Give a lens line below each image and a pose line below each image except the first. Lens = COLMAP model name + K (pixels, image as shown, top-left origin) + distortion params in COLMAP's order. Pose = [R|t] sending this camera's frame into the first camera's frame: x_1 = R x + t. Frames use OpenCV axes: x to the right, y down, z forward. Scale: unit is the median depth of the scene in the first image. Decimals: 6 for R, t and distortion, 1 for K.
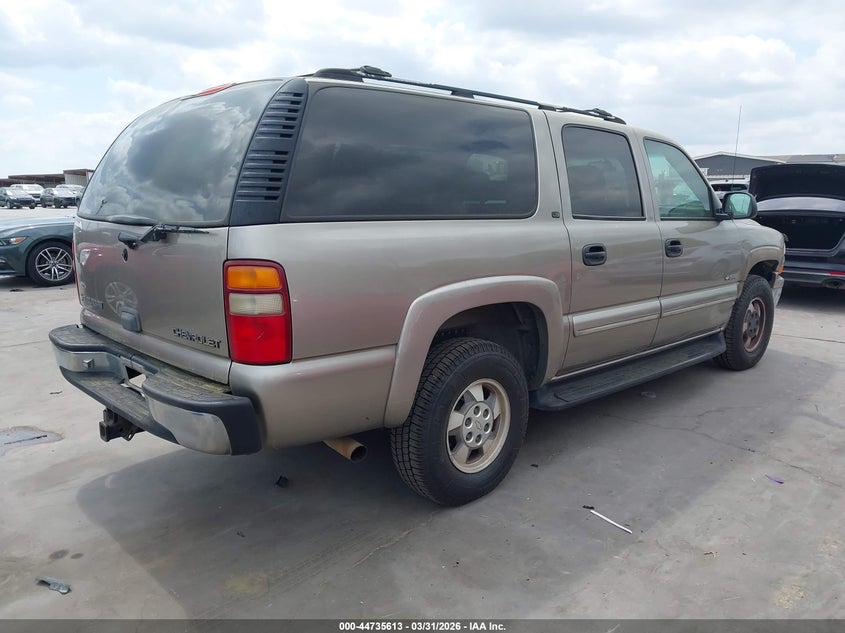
lens RADIAL K [[752.2, 0, 427.0], [0, 752.2, 316.6], [0, 0, 1]] dist [0.046065, -0.005428]
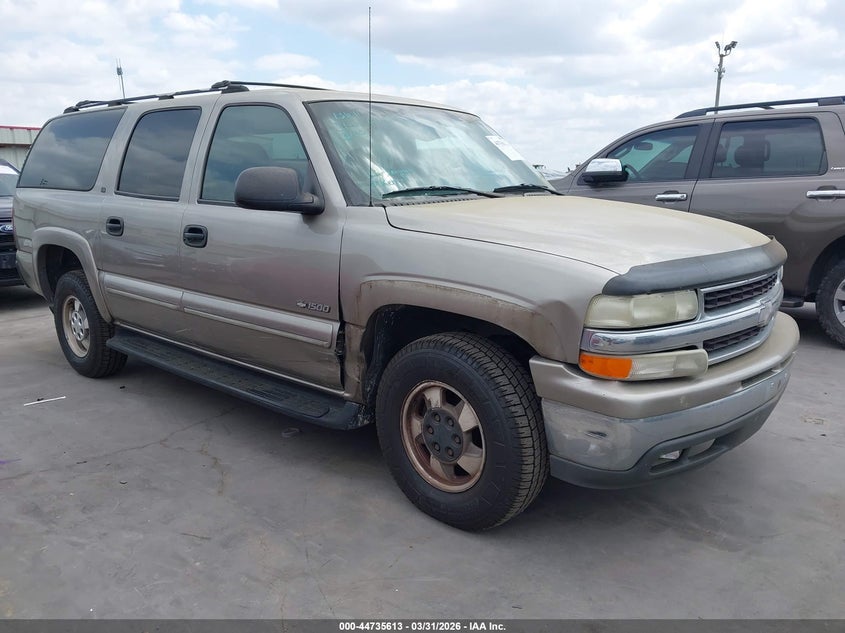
lens RADIAL K [[752.2, 0, 427.0], [0, 752.2, 316.6], [0, 0, 1]] dist [0.046065, -0.005428]
pose [[-0.038697, 0.175229, -0.983767, 1.177159], [-0.157054, 0.971202, 0.179169, -0.198185], [0.986832, 0.161438, -0.010062, 1.294804]]
